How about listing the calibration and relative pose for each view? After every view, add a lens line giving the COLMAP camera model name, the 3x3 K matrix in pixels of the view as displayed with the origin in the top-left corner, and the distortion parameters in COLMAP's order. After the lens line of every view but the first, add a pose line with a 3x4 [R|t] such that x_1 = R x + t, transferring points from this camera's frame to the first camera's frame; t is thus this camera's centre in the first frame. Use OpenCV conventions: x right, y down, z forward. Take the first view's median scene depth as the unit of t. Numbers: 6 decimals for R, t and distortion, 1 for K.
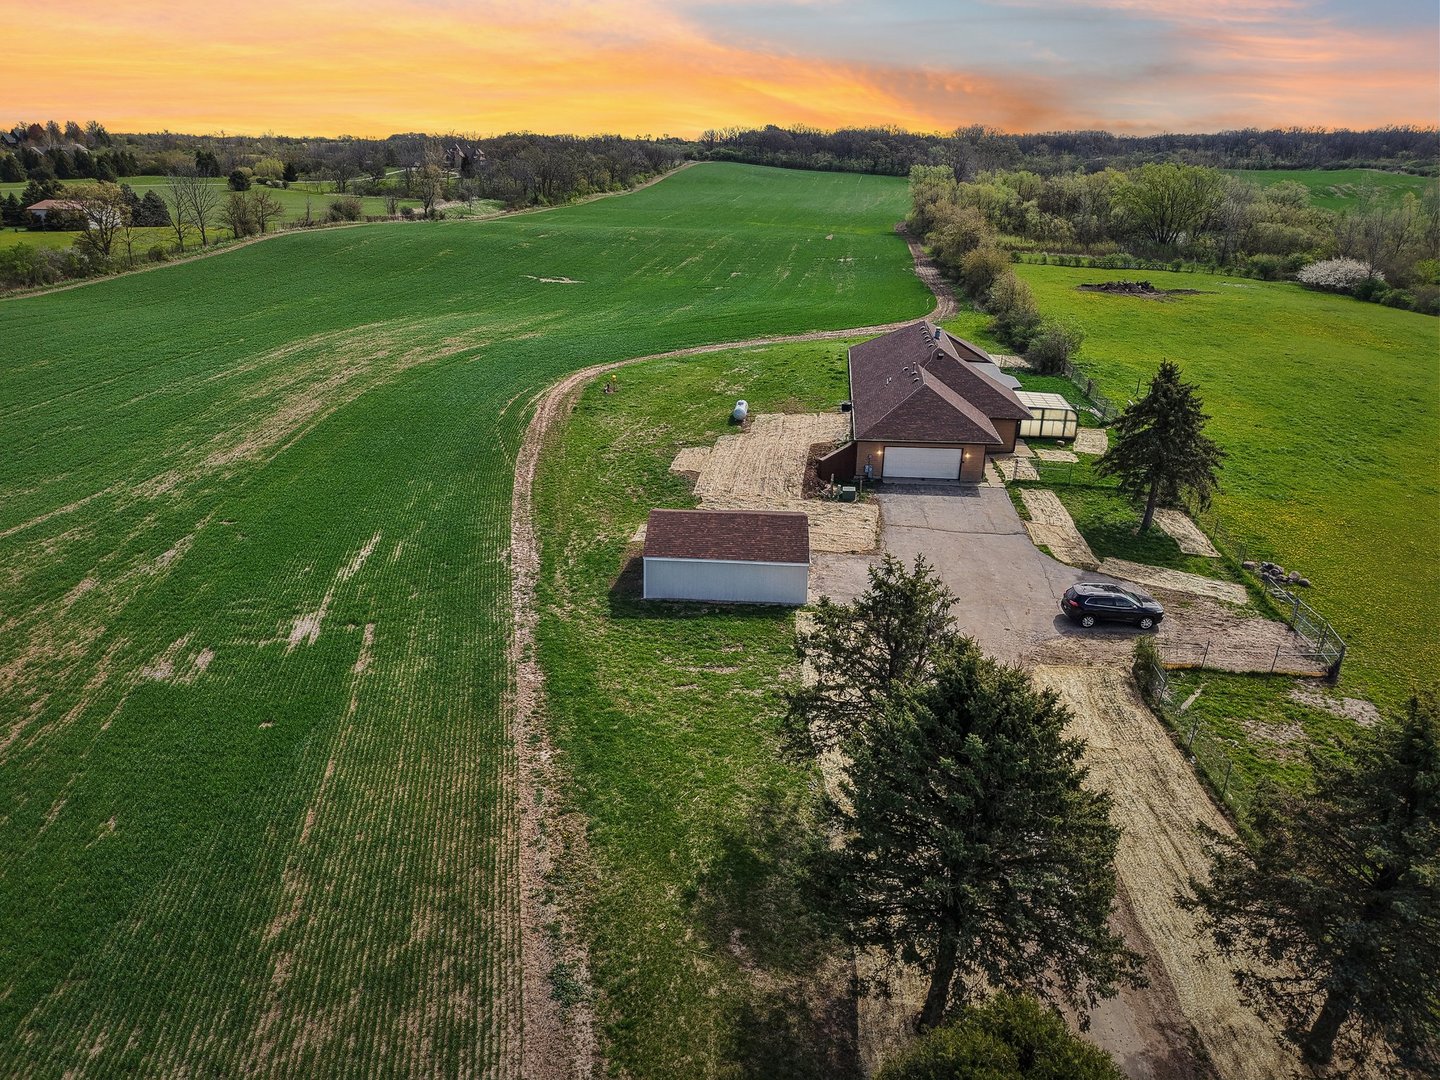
lens RADIAL K [[984.8, 0, 720.0], [0, 984.8, 540.0], [0, 0, 1]] dist [0.014591, -0.003444]
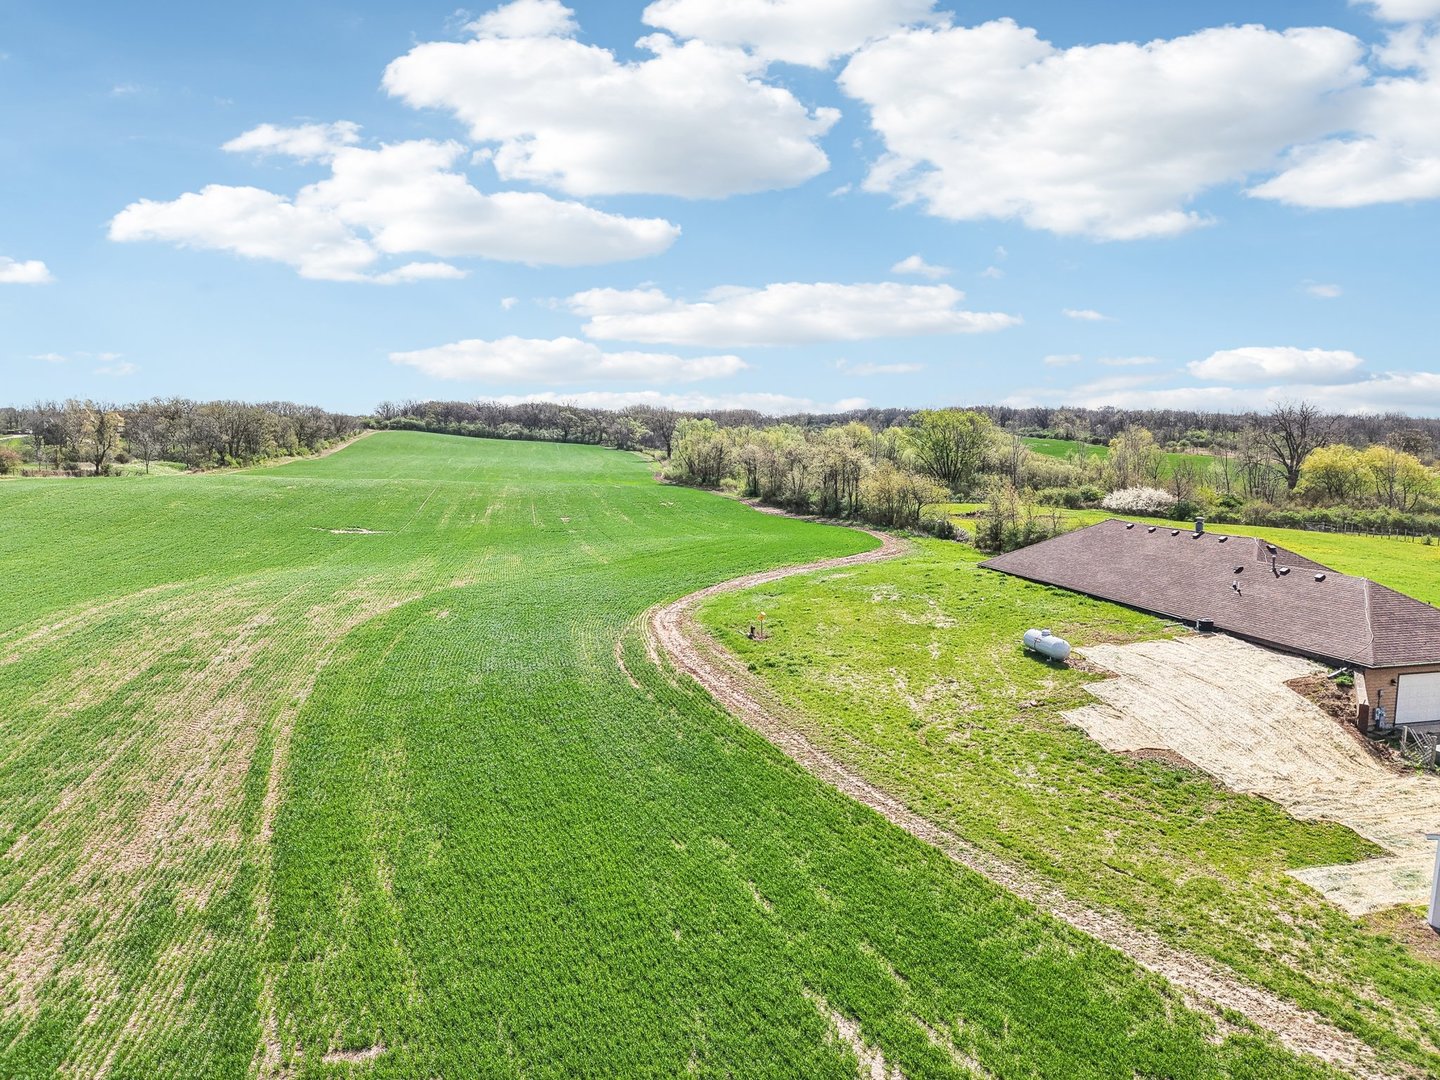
lens RADIAL K [[984.8, 0, 720.0], [0, 984.8, 540.0], [0, 0, 1]] dist [0.014591, -0.003444]
pose [[0.929981, -0.040026, 0.365422, -0.067094], [0.137246, 0.959980, -0.244135, -0.011682], [-0.341026, 0.277193, 0.898257, 0.079976]]
